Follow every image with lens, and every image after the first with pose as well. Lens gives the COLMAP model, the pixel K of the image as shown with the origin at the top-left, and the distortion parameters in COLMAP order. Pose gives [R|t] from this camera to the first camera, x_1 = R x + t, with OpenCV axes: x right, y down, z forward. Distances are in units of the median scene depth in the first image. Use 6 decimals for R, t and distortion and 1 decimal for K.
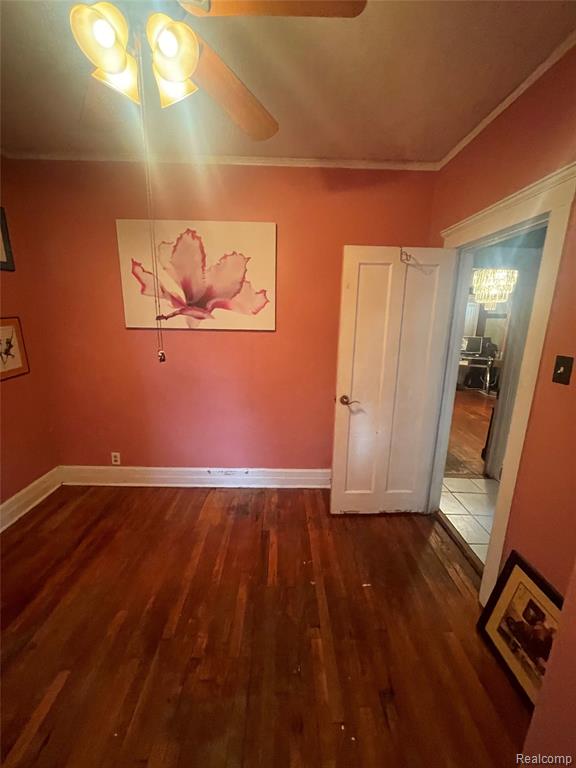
lens RADIAL K [[309.6, 0, 290.2], [0, 309.6, 389.1], [0, 0, 1]] dist [-0.008828, 0.000164]
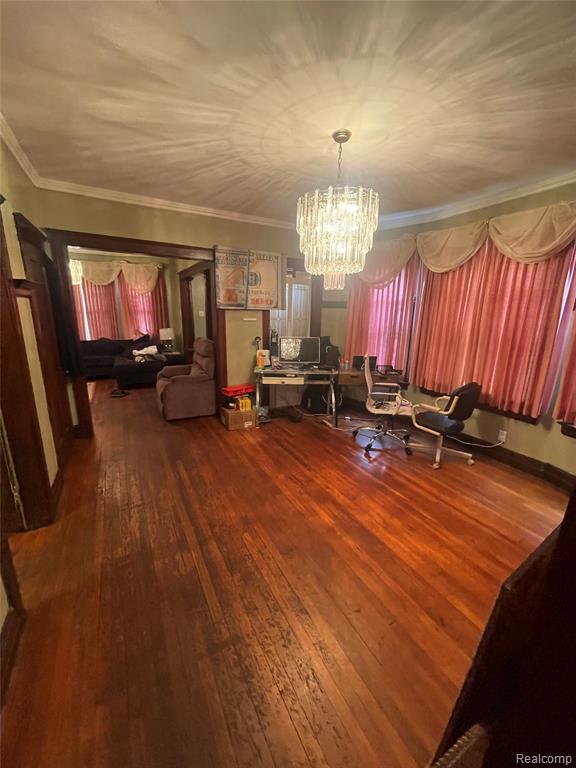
lens RADIAL K [[309.6, 0, 290.0], [0, 309.6, 384.5], [0, 0, 1]] dist [-0.008828, 0.000164]
pose [[0.886366, -0.111990, 0.449236, 0.269995], [0.104078, 0.993667, 0.042359, -0.104833], [-0.451134, 0.009210, 0.892408, 0.456248]]
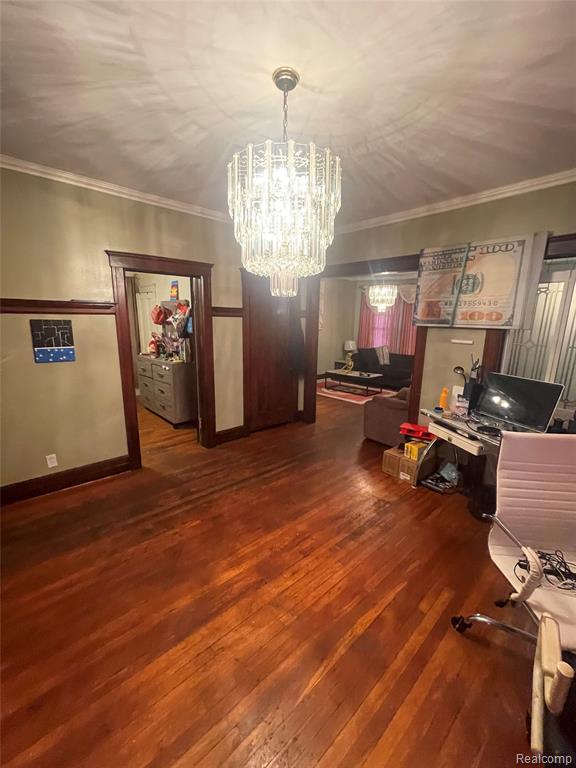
lens RADIAL K [[309.6, 0, 286.9], [0, 309.6, 385.1], [0, 0, 1]] dist [-0.008828, 0.000164]
pose [[0.652648, 0.148342, -0.742997, 0.669833], [-0.178365, 0.983167, 0.039617, -0.130750], [0.736367, 0.106668, 0.668121, 0.583107]]
